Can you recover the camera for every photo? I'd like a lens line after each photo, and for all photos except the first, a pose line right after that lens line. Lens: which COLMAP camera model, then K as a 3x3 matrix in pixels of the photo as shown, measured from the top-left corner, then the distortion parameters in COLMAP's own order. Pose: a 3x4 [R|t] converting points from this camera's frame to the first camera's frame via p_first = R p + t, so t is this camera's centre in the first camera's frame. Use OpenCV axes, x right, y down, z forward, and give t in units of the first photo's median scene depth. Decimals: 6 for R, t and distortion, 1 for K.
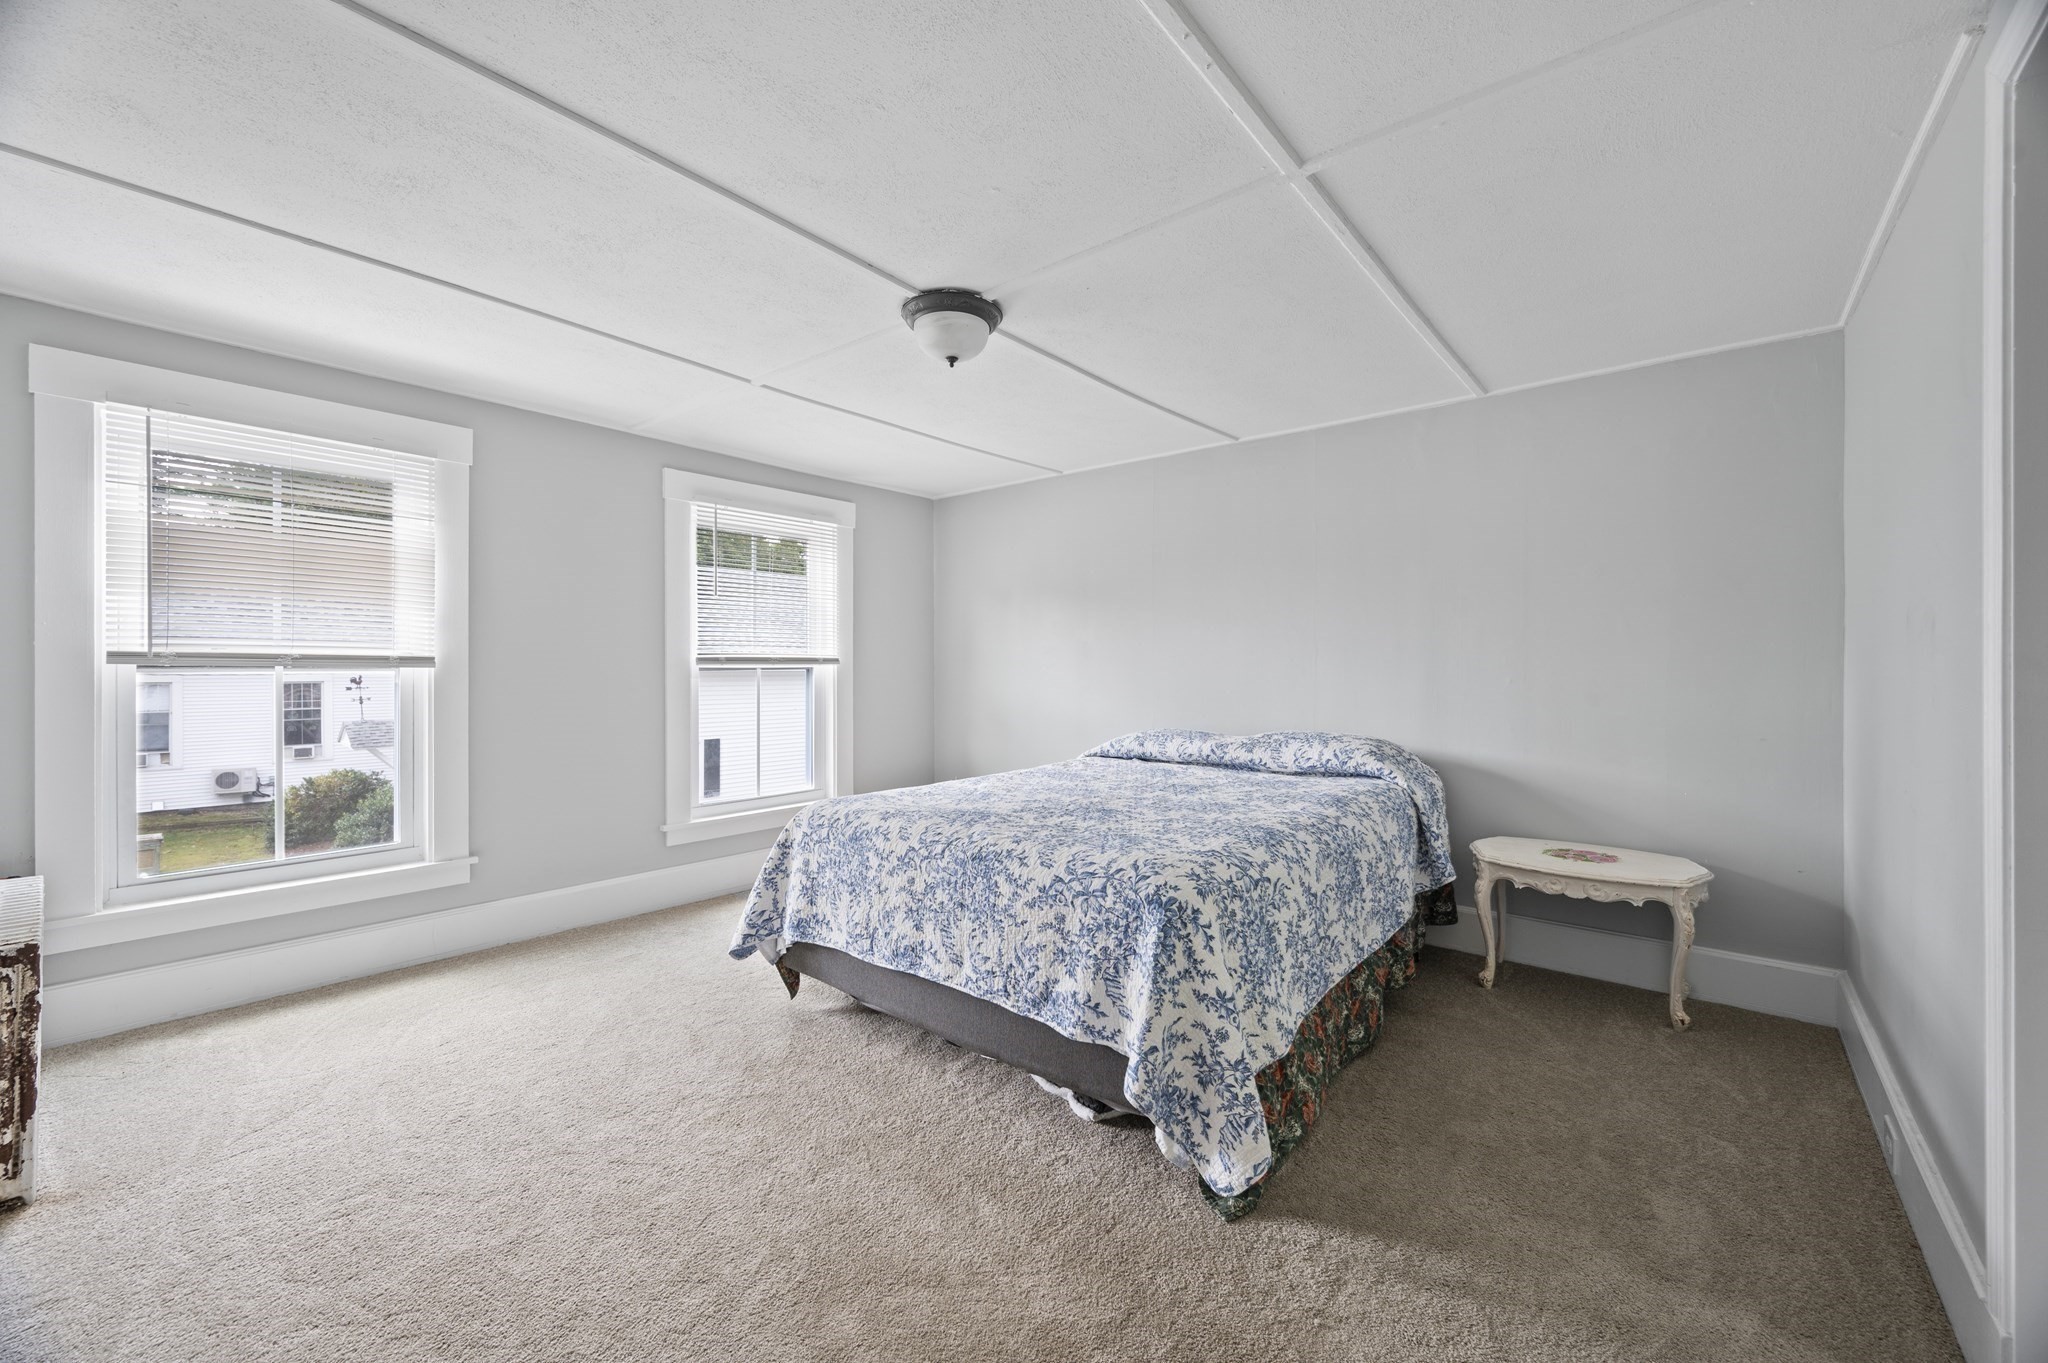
lens RADIAL K [[819.0, 0, 1024.6], [0, 819.0, 668.4], [0, 0, 1]] dist [-0.012335, -0.000359]
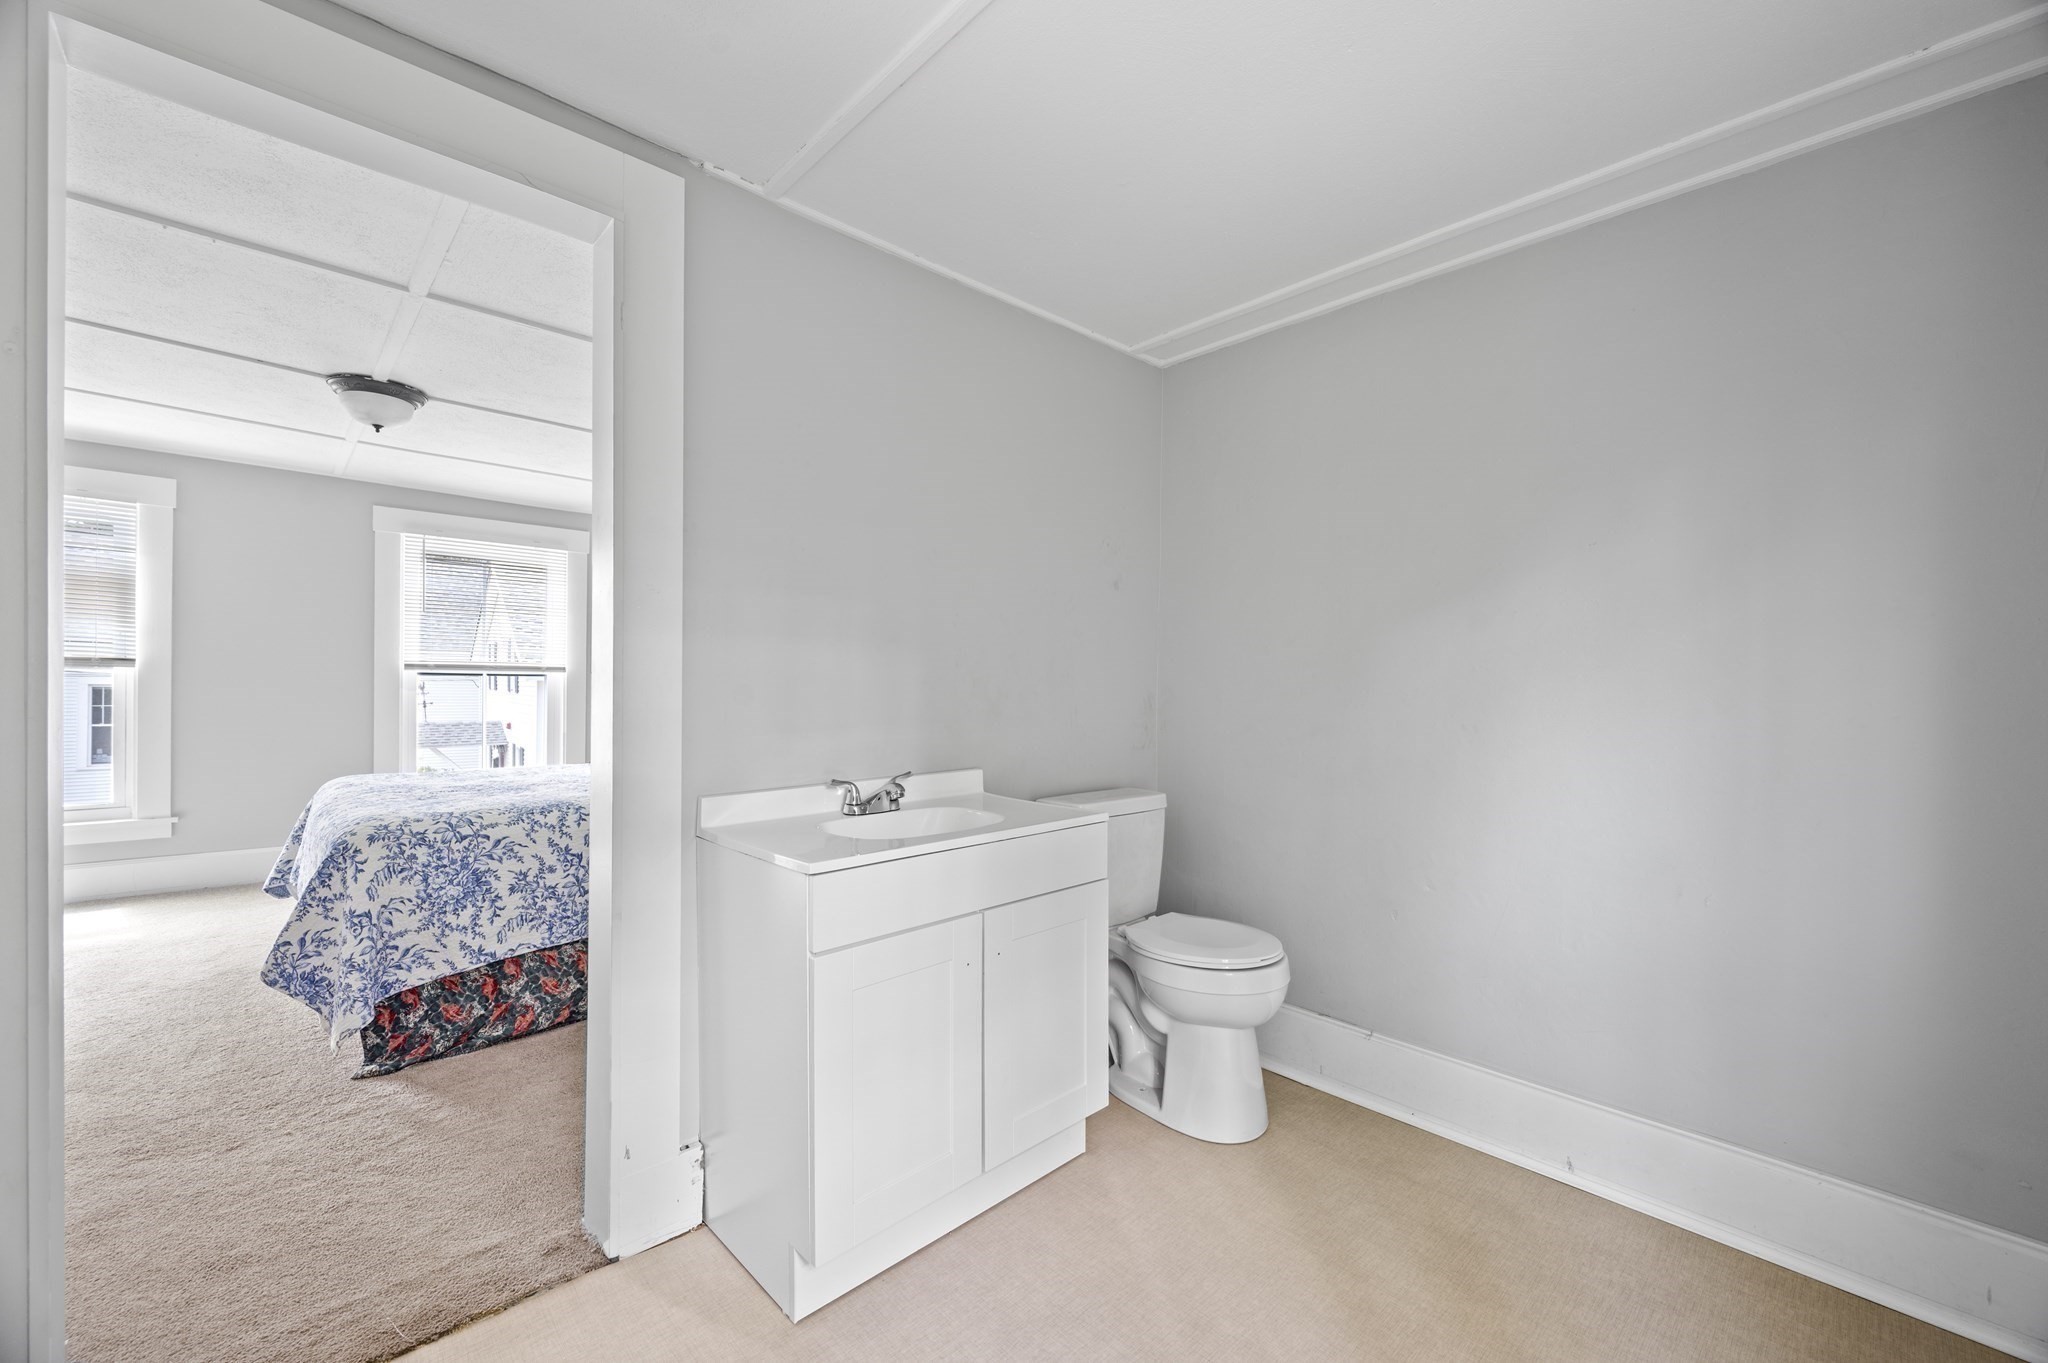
lens RADIAL K [[819.0, 0, 1022.4], [0, 819.0, 693.5], [0, 0, 1]] dist [-0.012335, -0.000359]
pose [[0.994131, 0.016426, -0.106926, 1.081959], [-0.015361, 0.999824, 0.010777, 0.006664], [0.107084, -0.009072, 0.994209, -0.151610]]
